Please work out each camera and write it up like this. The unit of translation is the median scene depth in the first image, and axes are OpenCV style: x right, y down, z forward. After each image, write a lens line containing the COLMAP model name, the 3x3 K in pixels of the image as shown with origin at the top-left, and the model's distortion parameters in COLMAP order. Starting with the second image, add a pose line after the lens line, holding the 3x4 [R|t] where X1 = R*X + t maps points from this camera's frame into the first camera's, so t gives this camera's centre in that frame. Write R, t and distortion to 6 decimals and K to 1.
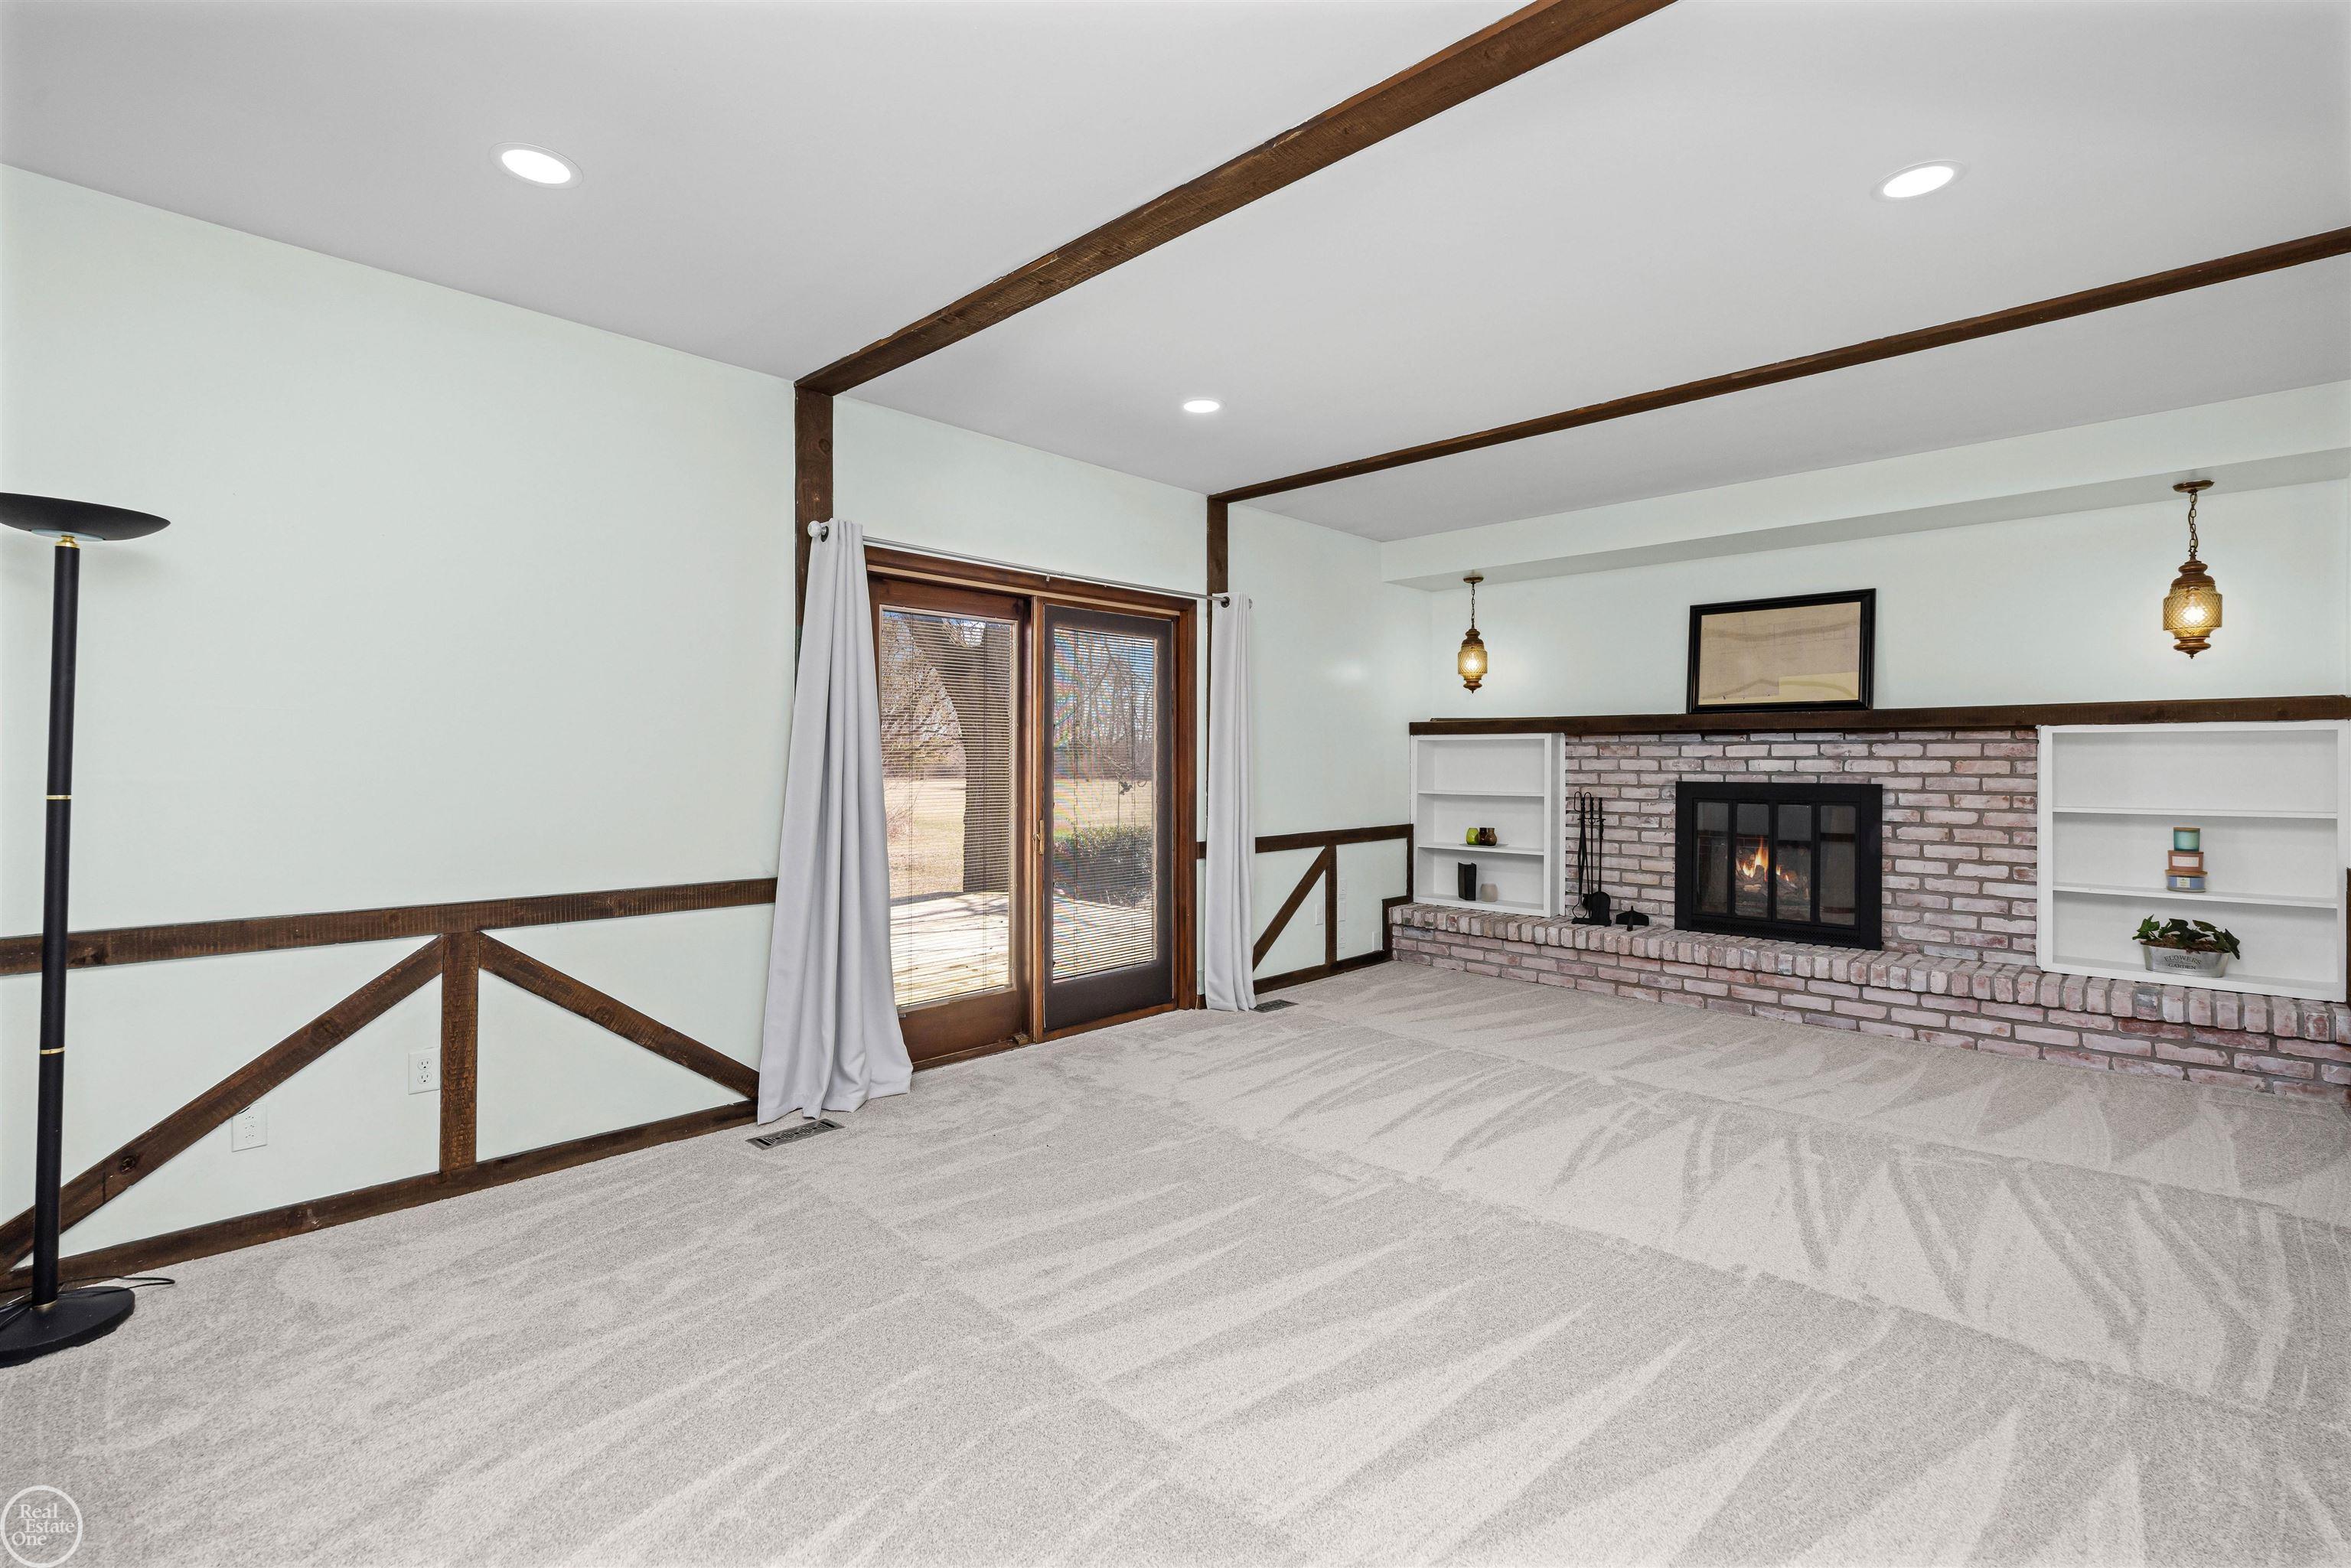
lens RADIAL K [[1097.7, 0, 1166.8], [0, 1097.7, 760.6], [0, 0, 1]] dist [-0.005337, -0.000266]
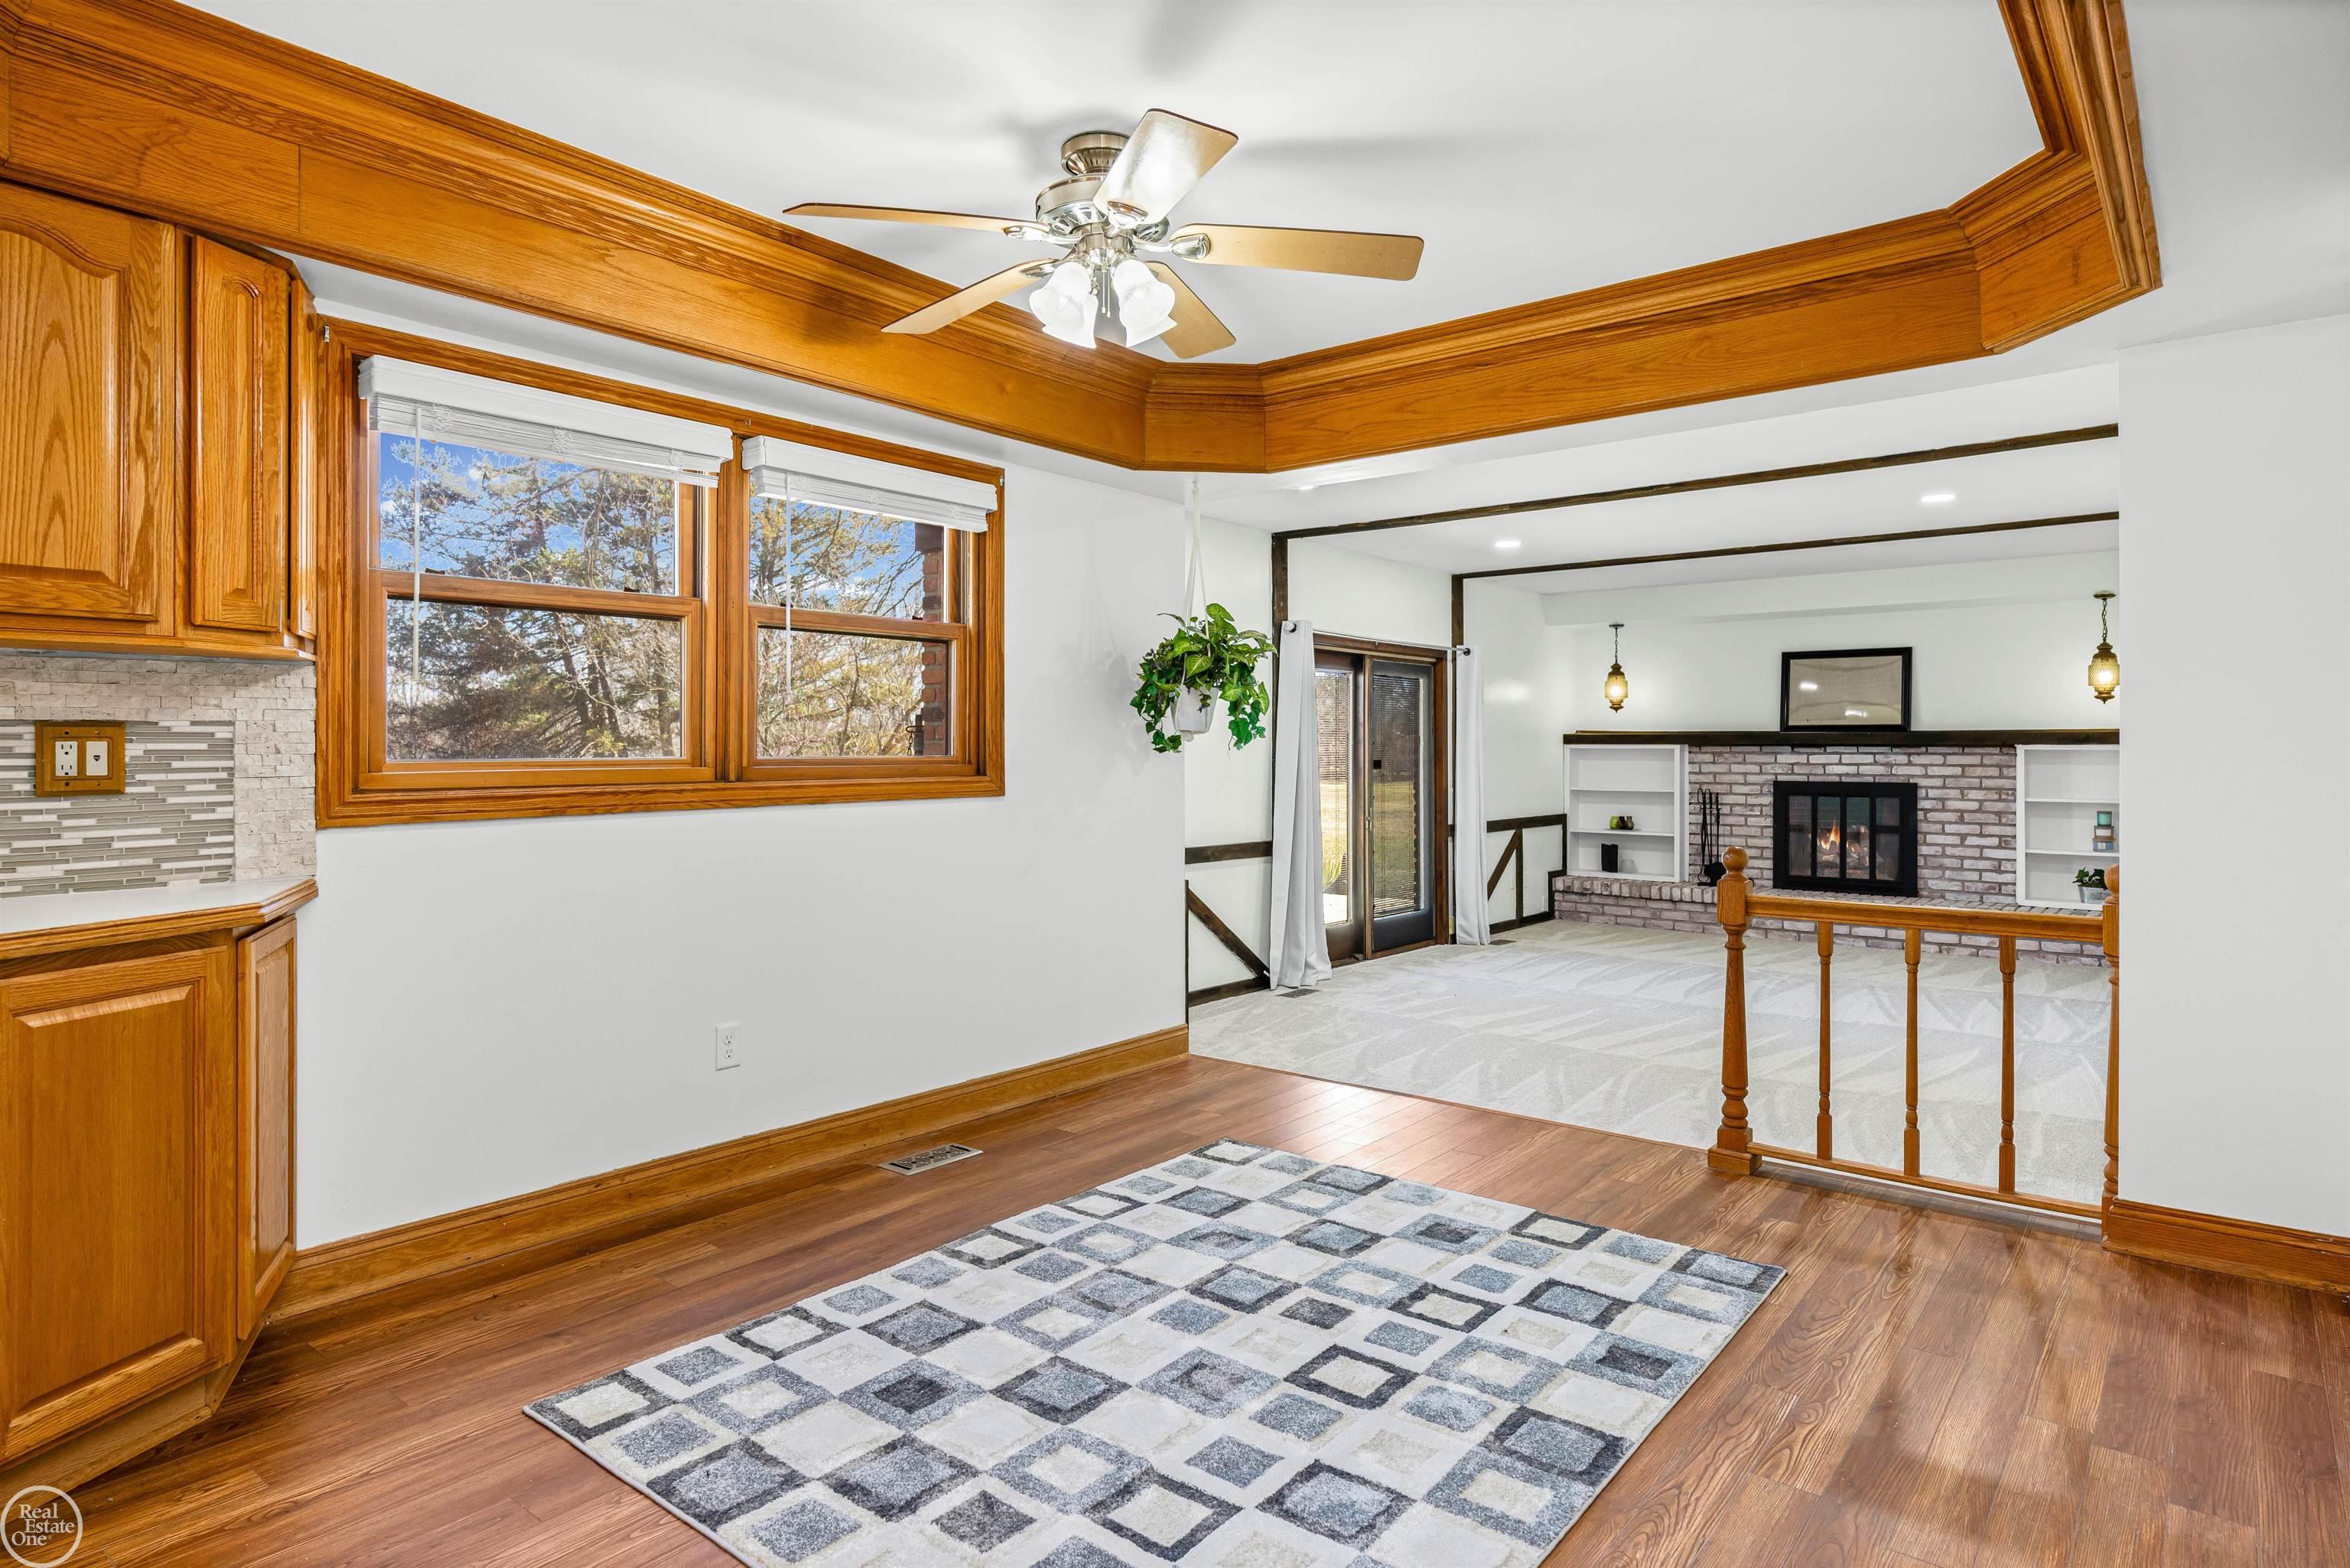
lens RADIAL K [[1298.7, 0, 1212.8], [0, 1298.7, 735.9], [0, 0, 1]] dist [0.002161, -0.001015]
pose [[0.995978, 0.003527, 0.089525, -0.416032], [-0.002257, 0.999896, -0.014277, -0.013528], [-0.089565, 0.014018, 0.995882, -0.610596]]
